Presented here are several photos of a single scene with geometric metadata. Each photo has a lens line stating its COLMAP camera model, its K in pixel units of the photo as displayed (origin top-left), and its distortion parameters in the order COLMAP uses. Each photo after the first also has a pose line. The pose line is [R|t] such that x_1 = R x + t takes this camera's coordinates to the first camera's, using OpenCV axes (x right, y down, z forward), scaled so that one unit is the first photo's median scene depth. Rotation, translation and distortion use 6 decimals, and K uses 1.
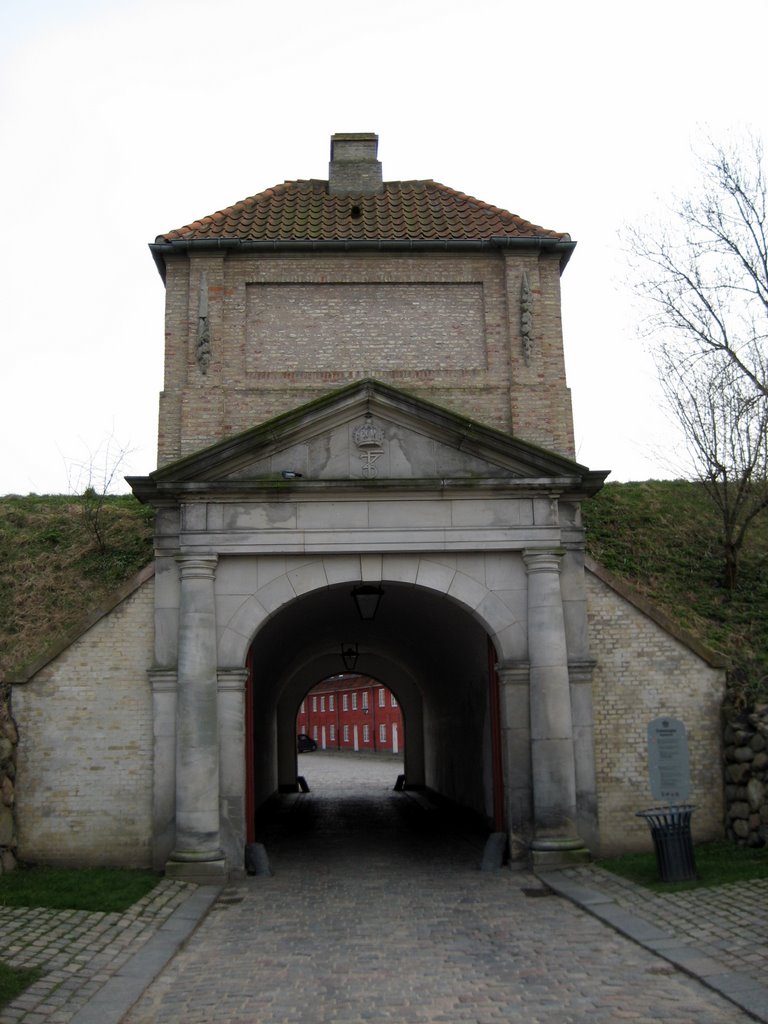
lens RADIAL K [[1069.8, 0, 382.8], [0, 1069.8, 512.9], [0, 0, 1]] dist [-0.094459, 0.000000]
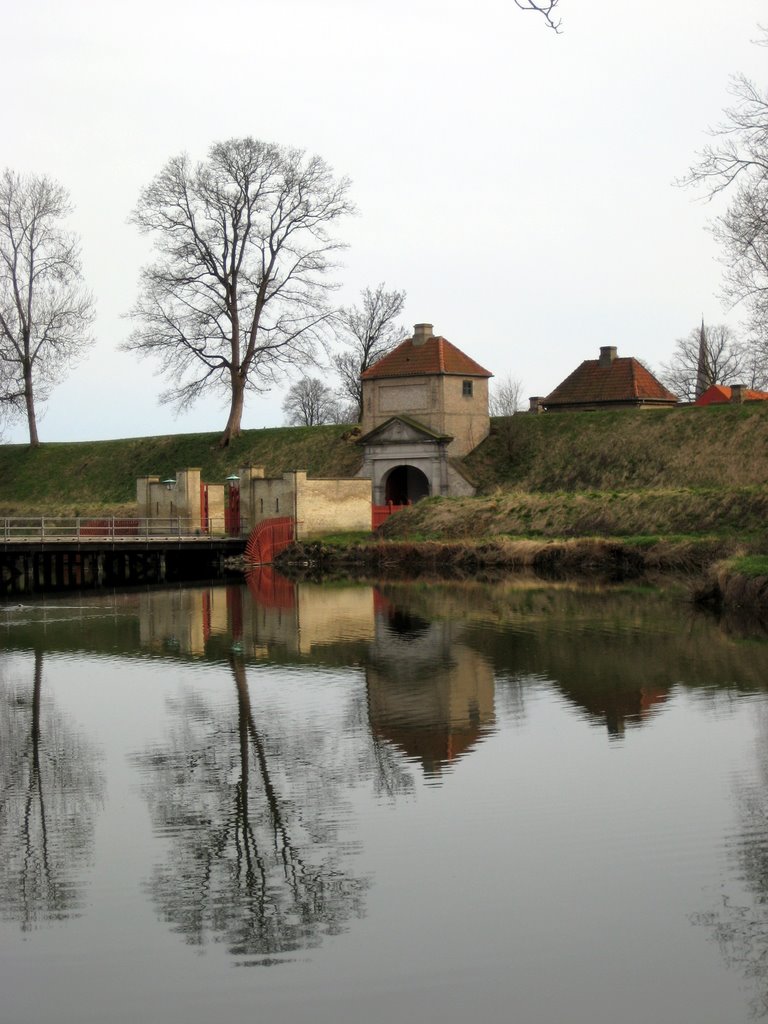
lens RADIAL K [[2347.9, 0, 384.0], [0, 2347.9, 512.0], [0, 0, 1]] dist [0.006924, 0.000000]
pose [[0.728576, 0.012065, -0.684859, 5.607503], [0.137775, 0.976829, 0.163777, -1.143626], [0.670966, -0.213680, 0.710032, -5.019484]]
